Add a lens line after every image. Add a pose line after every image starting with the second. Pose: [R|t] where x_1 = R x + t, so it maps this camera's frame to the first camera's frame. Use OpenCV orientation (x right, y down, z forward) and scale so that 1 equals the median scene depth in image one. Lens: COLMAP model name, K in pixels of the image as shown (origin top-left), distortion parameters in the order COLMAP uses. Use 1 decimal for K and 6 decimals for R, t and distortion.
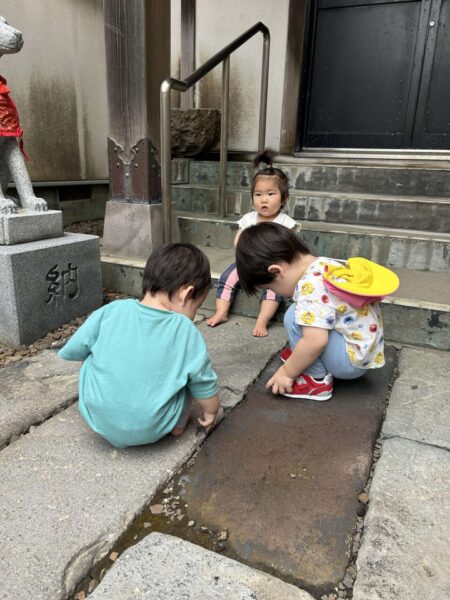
lens RADIAL K [[450.9, 0, 226.6], [0, 450.9, 305.4], [0, 0, 1]] dist [0.051893, -0.058191]
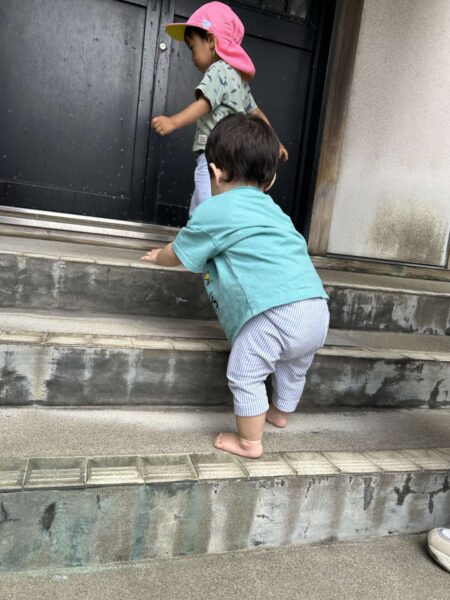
lens RADIAL K [[453.9, 0, 222.1], [0, 453.9, 297.2], [0, 0, 1]] dist [0.046163, -0.062279]
pose [[0.757037, -0.027626, 0.652788, 0.078005], [0.106701, 0.990920, -0.081805, -0.226434], [-0.644601, 0.131582, 0.753111, 0.590512]]
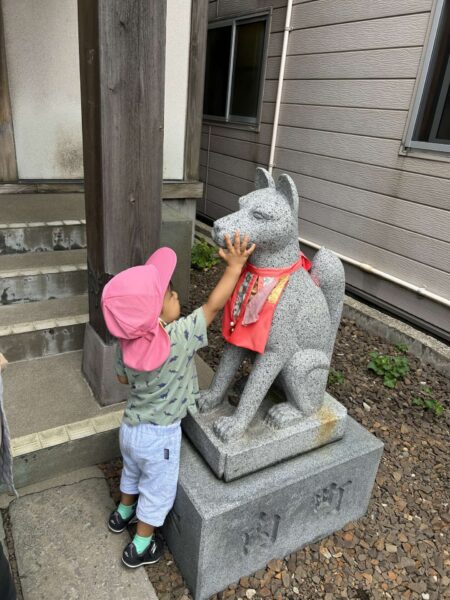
lens RADIAL K [[452.1, 0, 223.0], [0, 452.1, 304.6], [0, 0, 1]] dist [0.043858, -0.058486]
pose [[0.580242, -0.312838, 0.751966, 0.173153], [0.186813, 0.949793, 0.250988, -0.260087], [-0.792730, -0.005156, 0.609551, -0.013282]]
